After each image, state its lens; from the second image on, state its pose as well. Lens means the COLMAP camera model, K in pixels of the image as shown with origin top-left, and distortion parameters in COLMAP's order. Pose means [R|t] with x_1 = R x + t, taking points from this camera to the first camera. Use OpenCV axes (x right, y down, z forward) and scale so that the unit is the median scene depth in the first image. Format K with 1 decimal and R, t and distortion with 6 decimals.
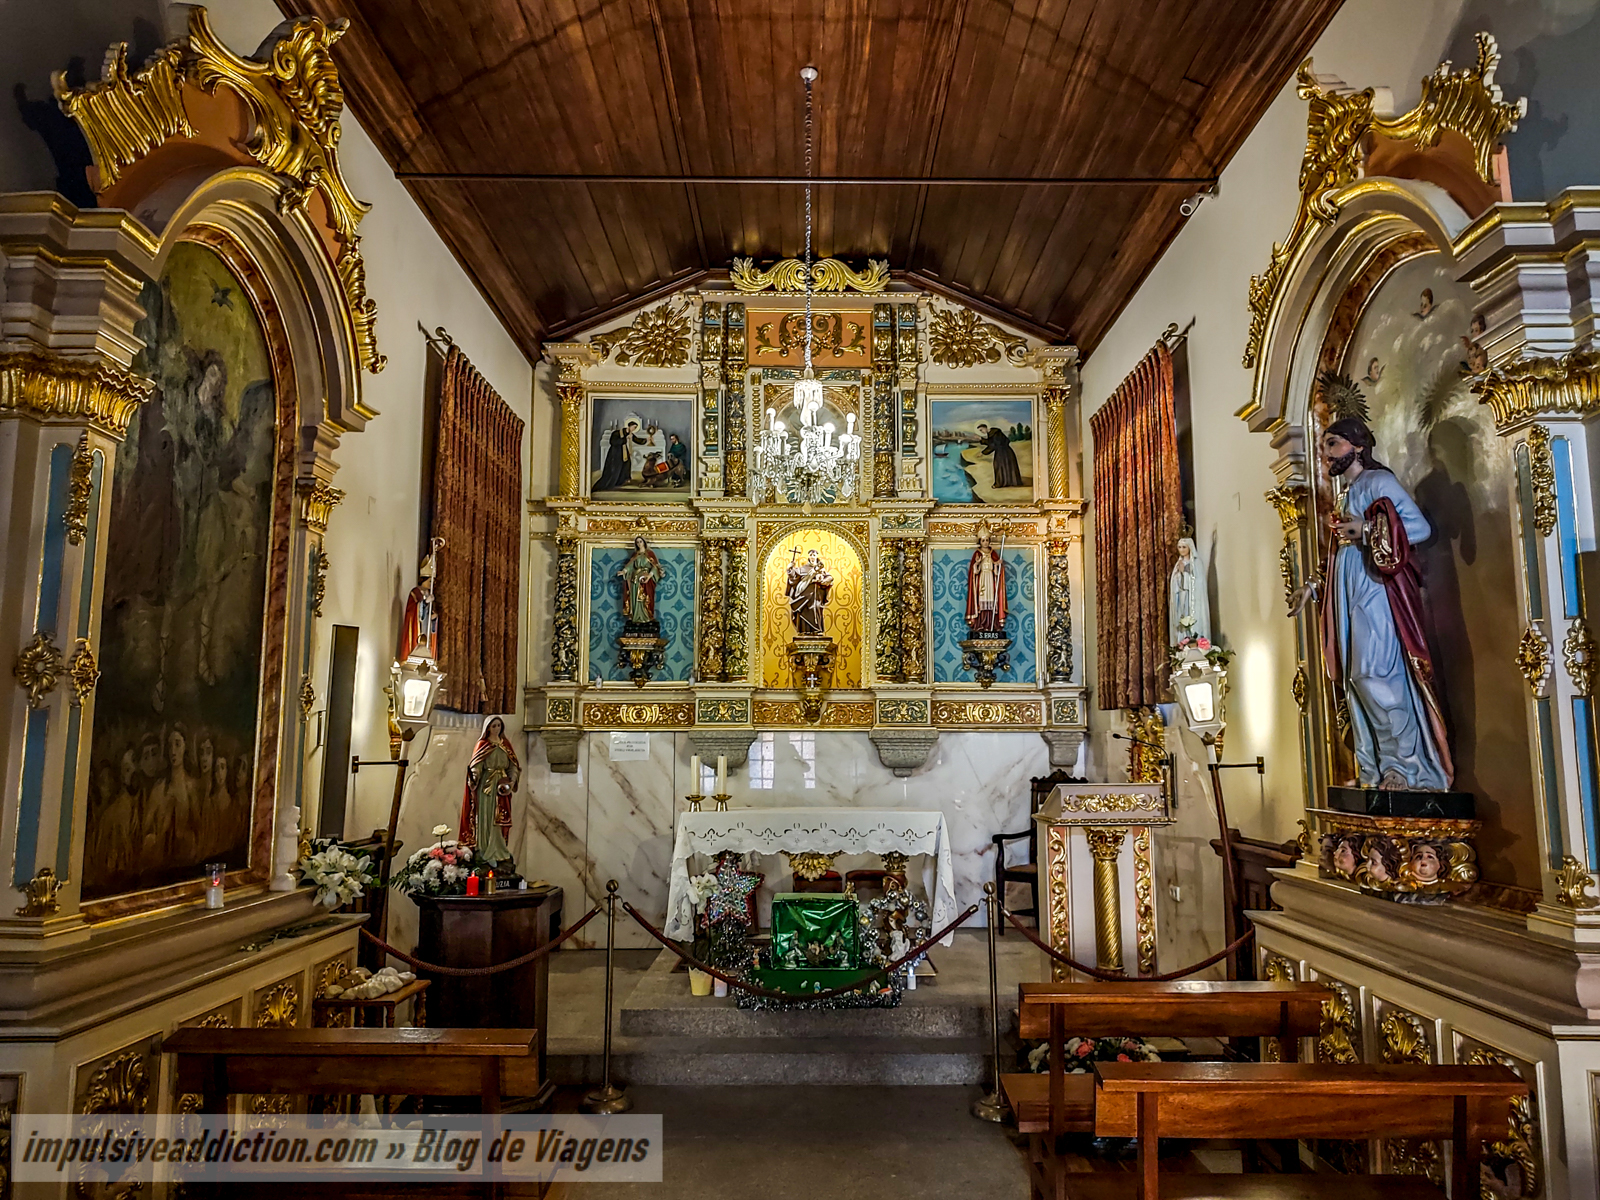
lens RADIAL K [[1119.4, 0, 800.0], [0, 1119.4, 600.0], [0, 0, 1]] dist [0.000017, -0.000006]
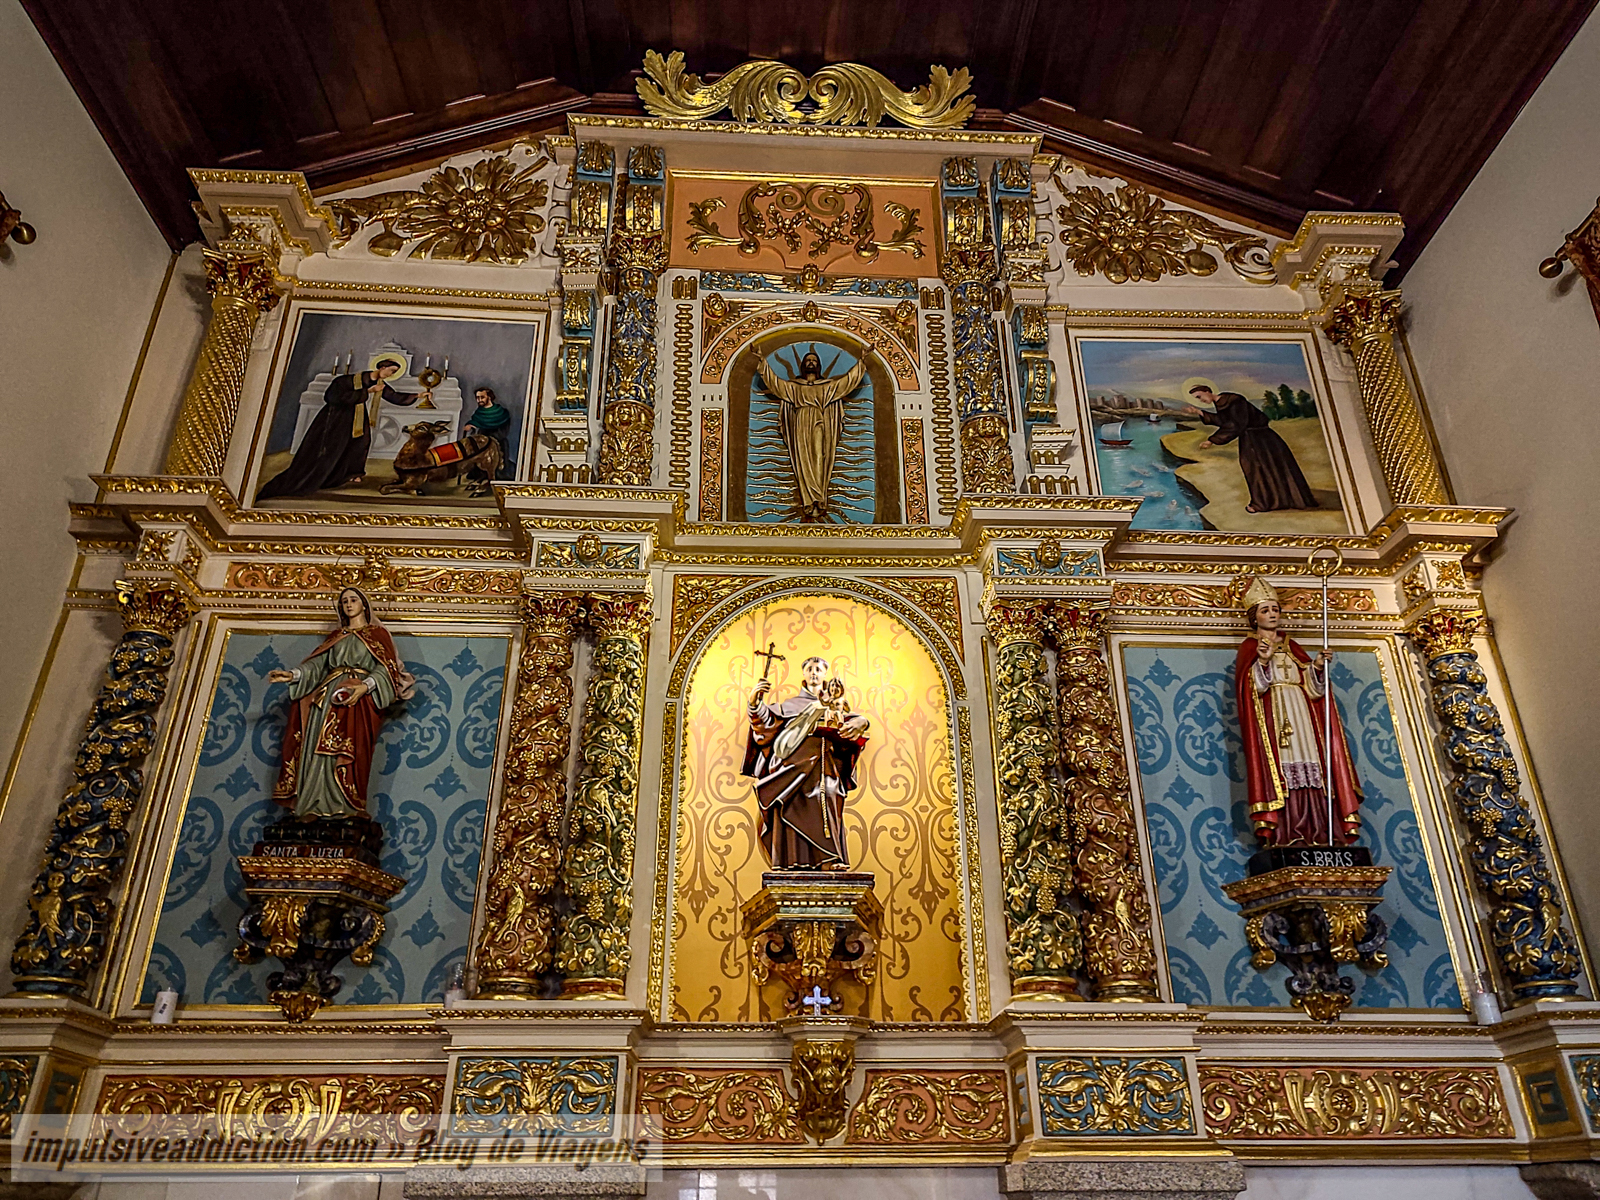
lens RADIAL K [[1149.1, 0, 804.8], [0, 1149.1, 592.8], [0, 0, 1]] dist [0.006530, -0.006792]
pose [[0.998924, 0.014161, 0.044174, -0.010317], [0.001845, 0.939387, -0.342854, 0.073957], [-0.046351, 0.342566, 0.938350, 0.621357]]
